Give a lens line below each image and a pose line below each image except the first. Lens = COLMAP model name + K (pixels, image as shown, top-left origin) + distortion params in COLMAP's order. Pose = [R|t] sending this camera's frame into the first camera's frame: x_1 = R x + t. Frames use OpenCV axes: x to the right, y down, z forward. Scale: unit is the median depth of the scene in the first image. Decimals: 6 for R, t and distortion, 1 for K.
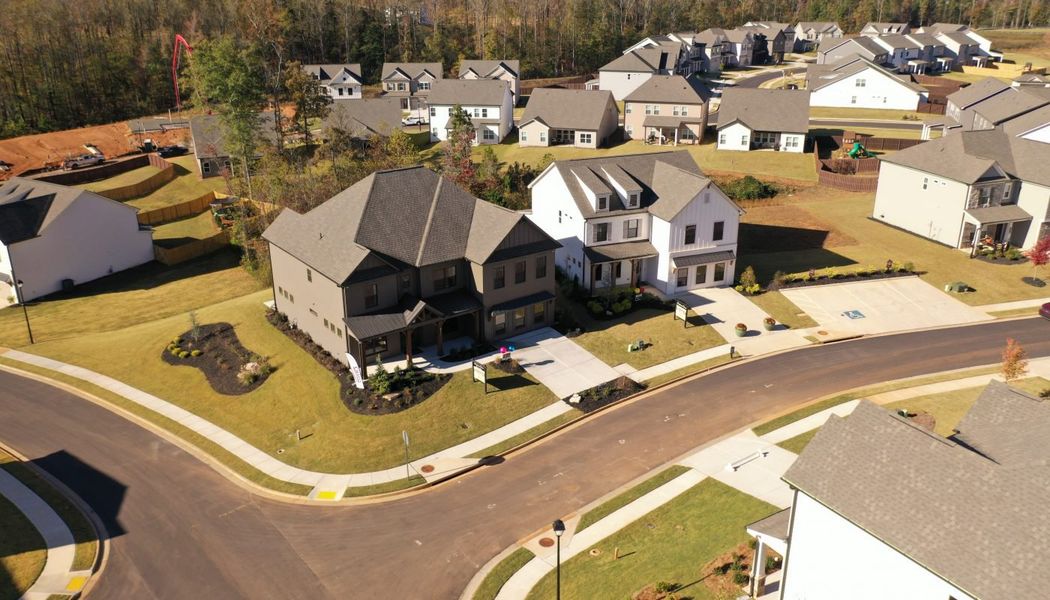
lens RADIAL K [[838.2, 0, 525.0], [0, 838.2, 300.0], [0, 0, 1]] dist [-0.008229, -0.004637]
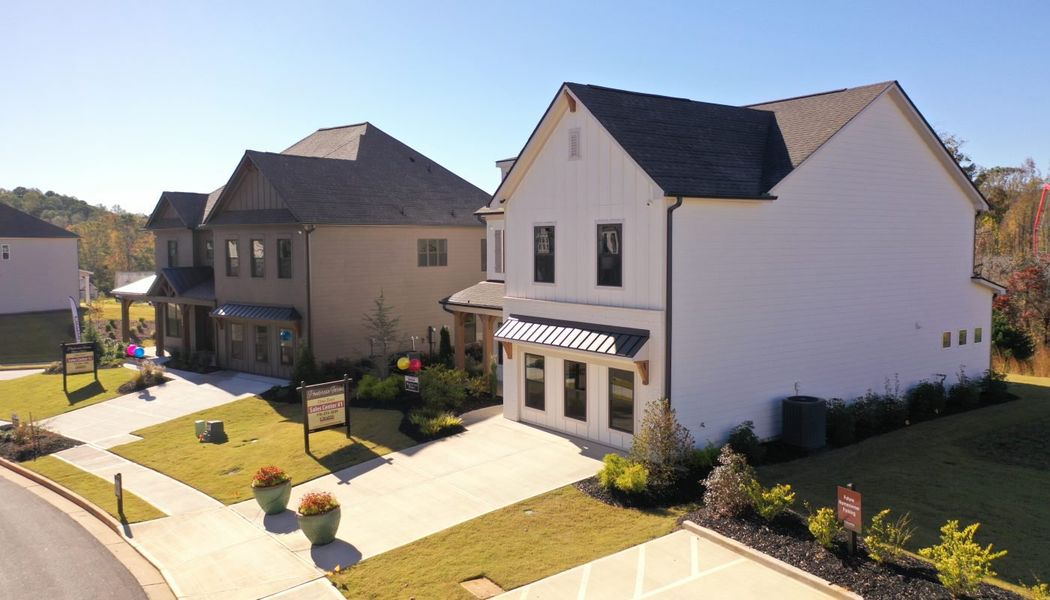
lens RADIAL K [[838.2, 0, 525.0], [0, 838.2, 300.0], [0, 0, 1]] dist [-0.008229, -0.004637]
pose [[0.223914, 0.065888, -0.972379, 0.553747], [-0.332360, 0.943068, -0.012633, -0.056178], [0.916187, 0.326009, 0.233065, 0.956470]]
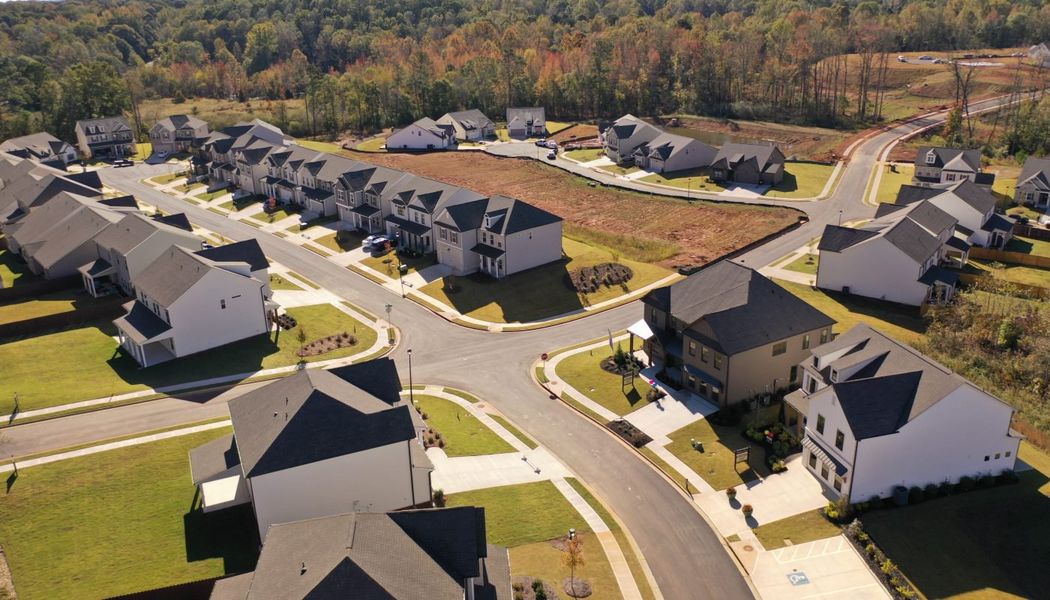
lens RADIAL K [[838.2, 0, 525.0], [0, 838.2, 300.0], [0, 0, 1]] dist [-0.008229, -0.004637]
pose [[-0.144750, 0.354556, -0.923763, 1.196270], [-0.320139, 0.866597, 0.382779, -0.509581], [0.936247, 0.351140, -0.011933, 0.642856]]
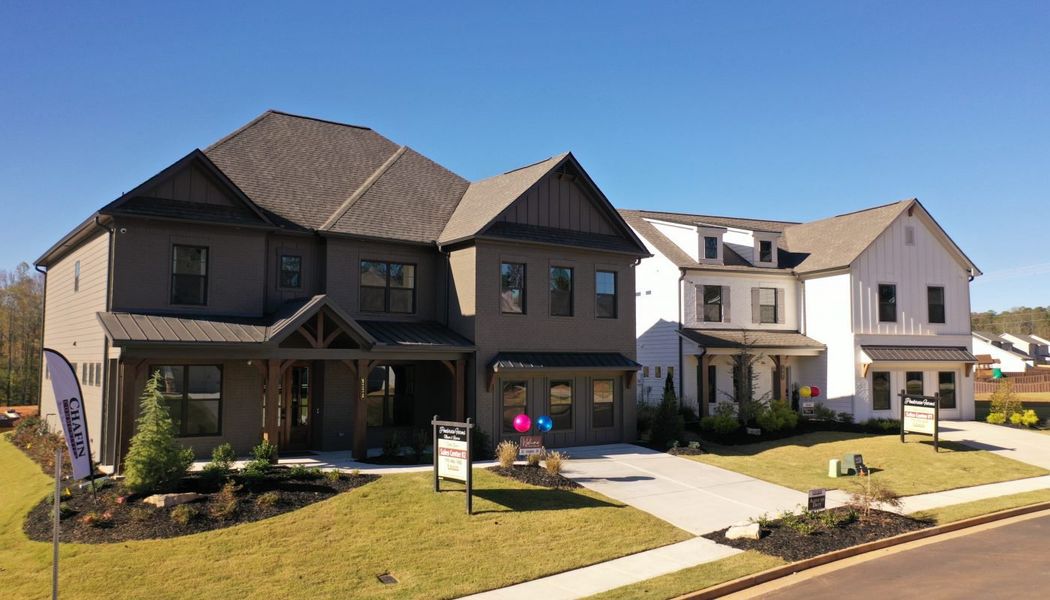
lens RADIAL K [[831.9, 0, 508.5], [0, 831.9, 299.1], [0, 0, 1]] dist [-0.000810, -0.001257]
pose [[0.999061, -0.007332, -0.042690, -0.013519], [-0.011377, 0.906550, -0.421945, 0.142987], [0.041795, 0.422035, 0.905616, 0.547146]]
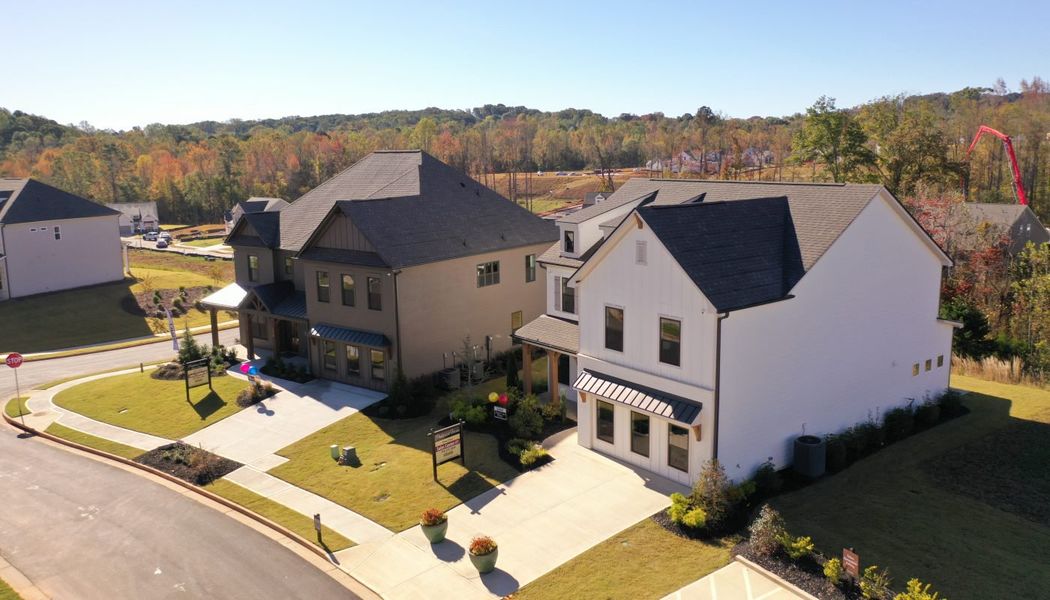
lens RADIAL K [[838.2, 0, 525.0], [0, 838.2, 300.0], [0, 0, 1]] dist [-0.008229, -0.004637]
pose [[0.253714, 0.169510, -0.952311, 0.635464], [-0.319083, 0.944082, 0.083035, -0.120077], [0.913135, 0.282799, 0.293615, 0.854018]]
